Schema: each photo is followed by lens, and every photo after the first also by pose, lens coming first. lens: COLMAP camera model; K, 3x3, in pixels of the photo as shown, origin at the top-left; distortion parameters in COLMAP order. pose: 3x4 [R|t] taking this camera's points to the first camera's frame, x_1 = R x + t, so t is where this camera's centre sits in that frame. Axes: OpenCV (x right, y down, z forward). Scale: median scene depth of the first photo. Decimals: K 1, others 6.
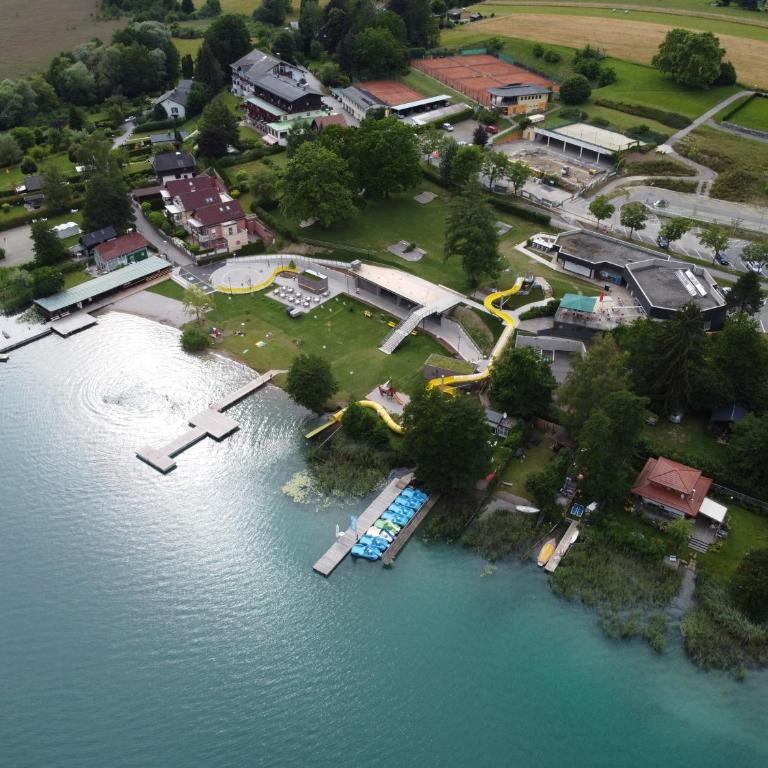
lens RADIAL K [[791.3, 0, 384.0], [0, 791.3, 384.0], [0, 0, 1]] dist [0.100165, -0.267773]
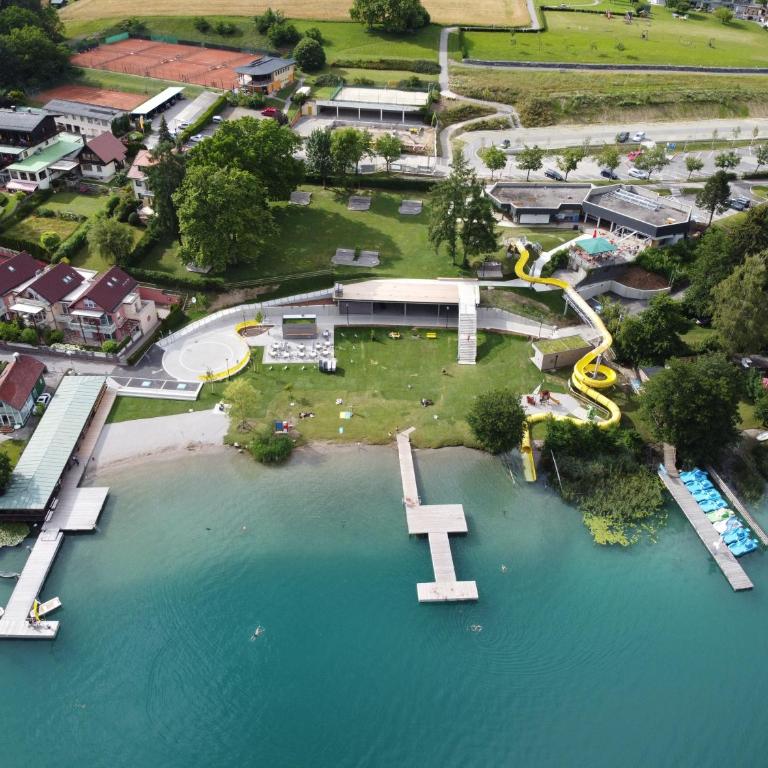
lens RADIAL K [[759.2, 0, 384.0], [0, 759.2, 384.0], [0, 0, 1]] dist [0.064775, -0.164903]
pose [[0.732409, -0.397051, 0.553107, -0.467355], [0.368598, 0.914244, 0.168207, -0.168613], [-0.572462, 0.080678, 0.815953, 0.302251]]
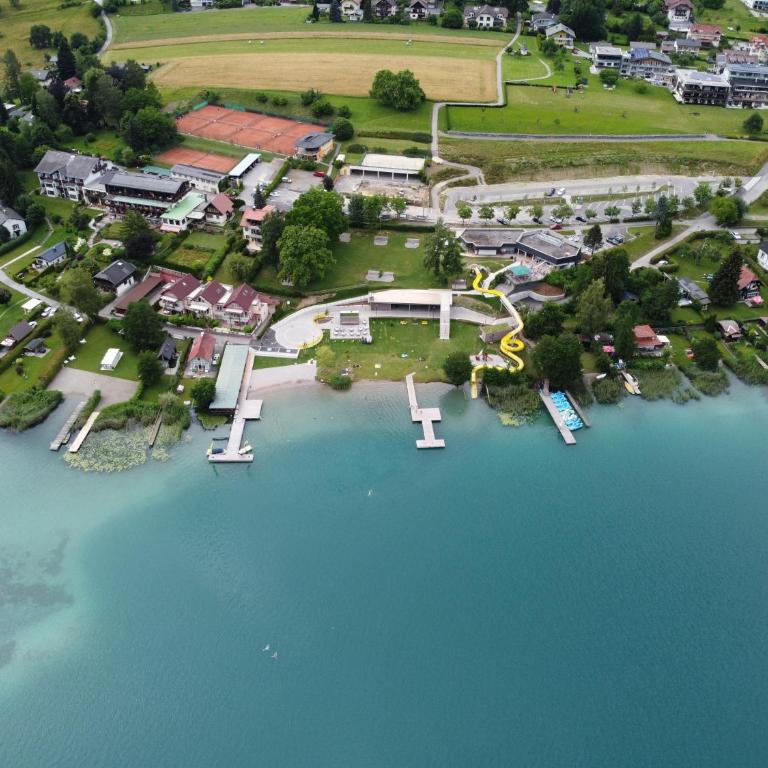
lens RADIAL K [[791.3, 0, 384.0], [0, 791.3, 384.0], [0, 0, 1]] dist [0.100165, -0.267773]
pose [[0.729755, -0.408186, 0.548490, -0.855451], [0.366964, 0.910724, 0.189521, -0.260590], [-0.576883, 0.062972, 0.814396, -0.198436]]
